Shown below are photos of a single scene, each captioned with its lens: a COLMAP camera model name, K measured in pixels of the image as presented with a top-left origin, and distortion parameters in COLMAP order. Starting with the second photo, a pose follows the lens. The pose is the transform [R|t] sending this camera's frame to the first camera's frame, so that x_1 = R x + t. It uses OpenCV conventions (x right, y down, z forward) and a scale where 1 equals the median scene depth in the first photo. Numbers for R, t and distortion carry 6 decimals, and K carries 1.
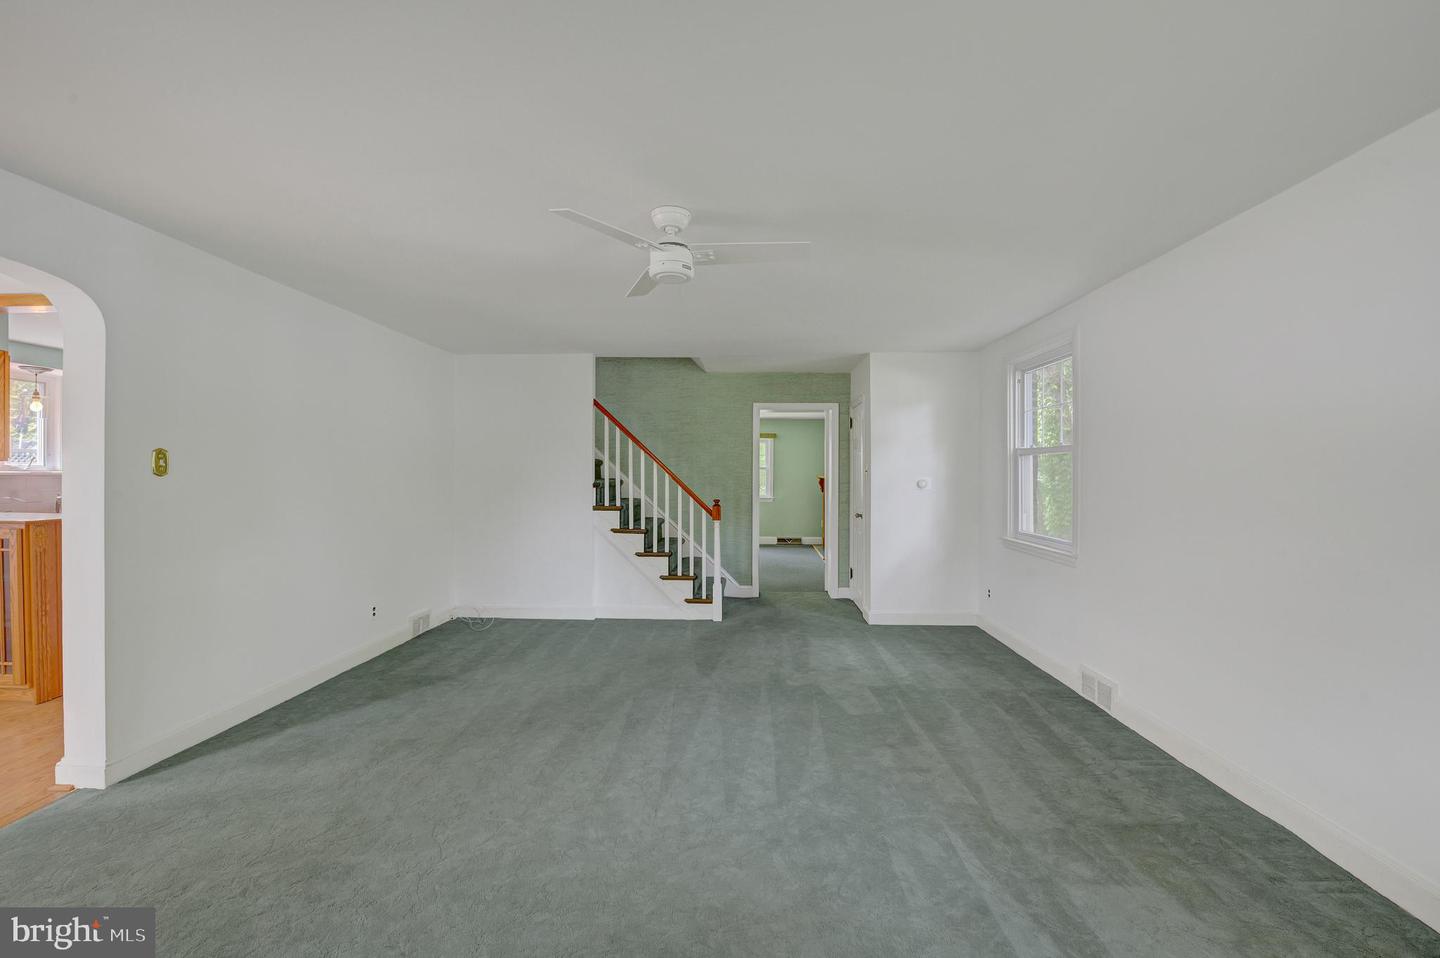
lens RADIAL K [[583.4, 0, 719.6], [0, 583.4, 469.3], [0, 0, 1]] dist [-0.000981, -0.000087]
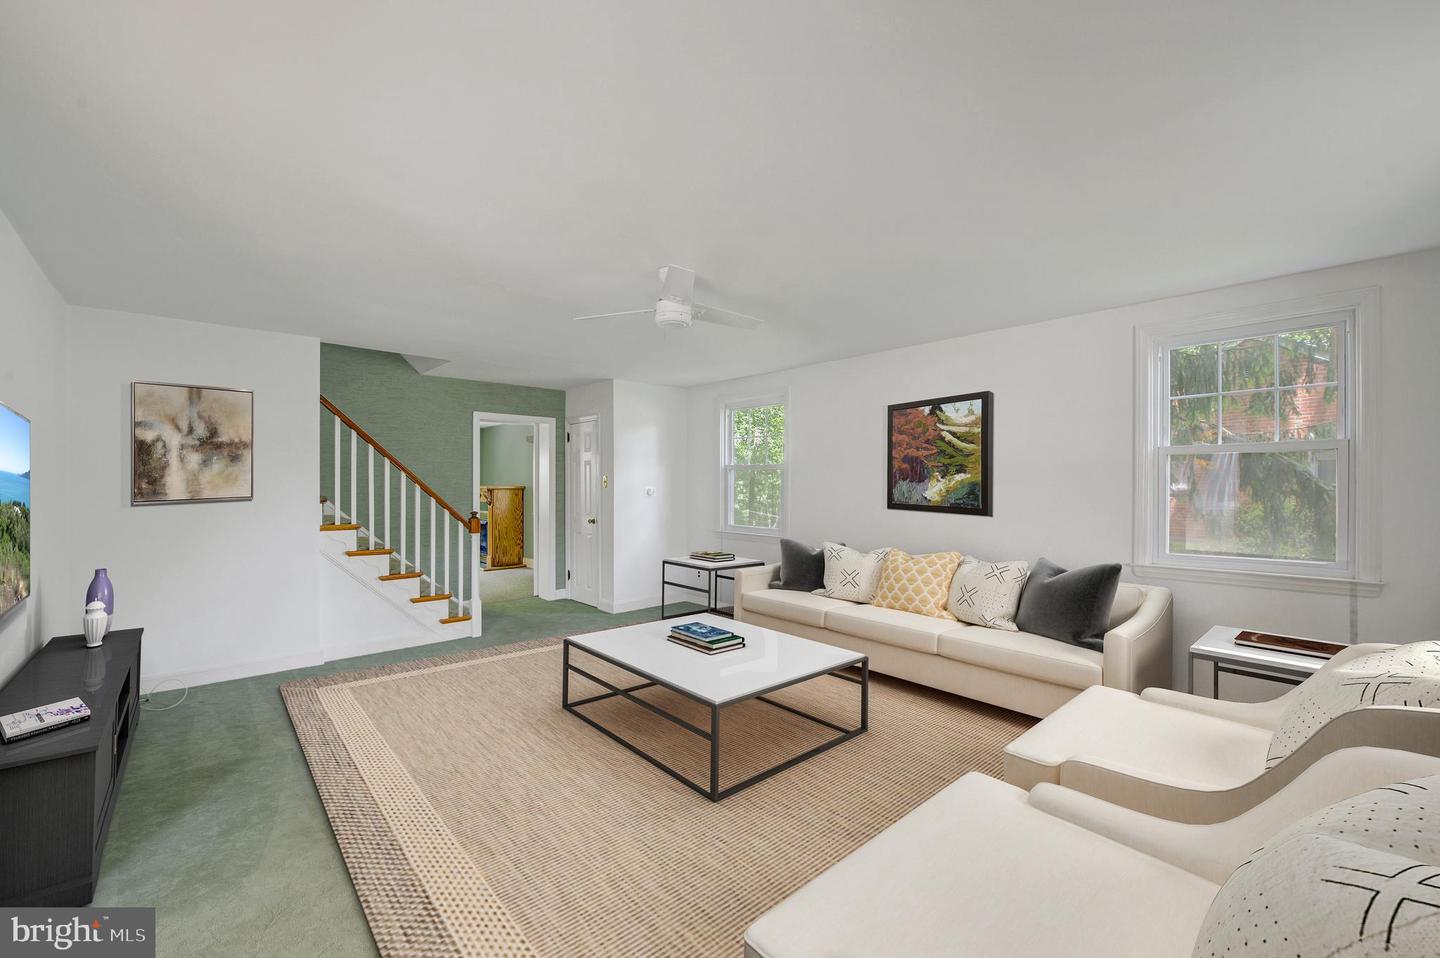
lens RADIAL K [[583.4, 0, 713.9], [0, 583.4, 483.7], [0, 0, 1]] dist [-0.000981, -0.000087]
pose [[0.720947, -0.004970, 0.692972, -0.383826], [-0.001471, 0.999961, 0.008702, -0.003341], [-0.692988, -0.007293, 0.720912, 0.030145]]
